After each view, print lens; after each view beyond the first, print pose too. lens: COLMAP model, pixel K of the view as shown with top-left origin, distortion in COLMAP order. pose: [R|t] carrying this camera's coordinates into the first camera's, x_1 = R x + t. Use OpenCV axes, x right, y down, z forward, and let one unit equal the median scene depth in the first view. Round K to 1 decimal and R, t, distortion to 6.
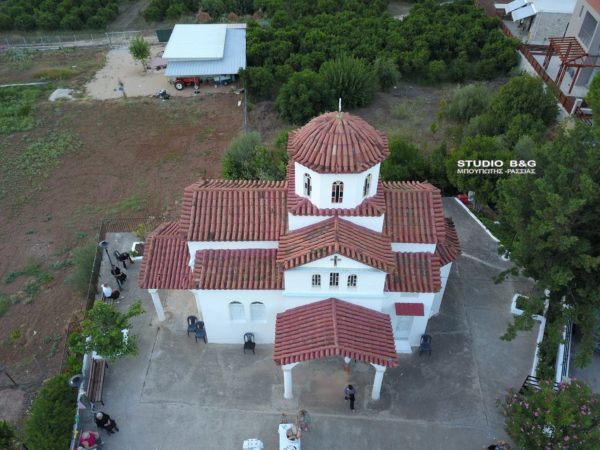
lens RADIAL K [[458.6, 0, 300.0], [0, 458.6, 225.0], [0, 0, 1]] dist [0.039314, -0.000179]
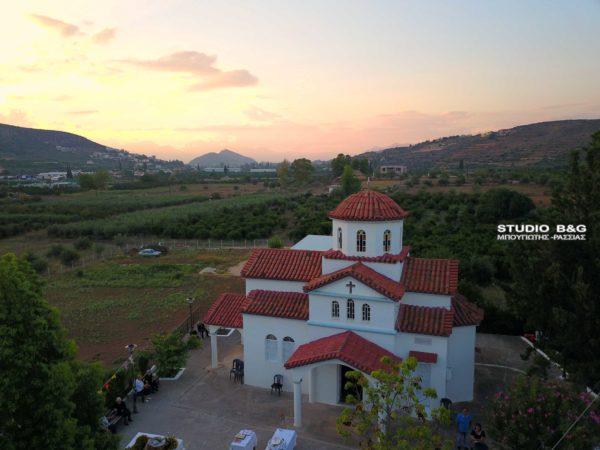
lens RADIAL K [[458.6, 0, 300.0], [0, 458.6, 225.0], [0, 0, 1]] dist [0.039314, -0.000179]
pose [[0.951364, 0.037792, -0.305741, 0.295808], [-0.192242, 0.848331, -0.493333, 0.526549], [0.240725, 0.528116, 0.814337, -0.086537]]
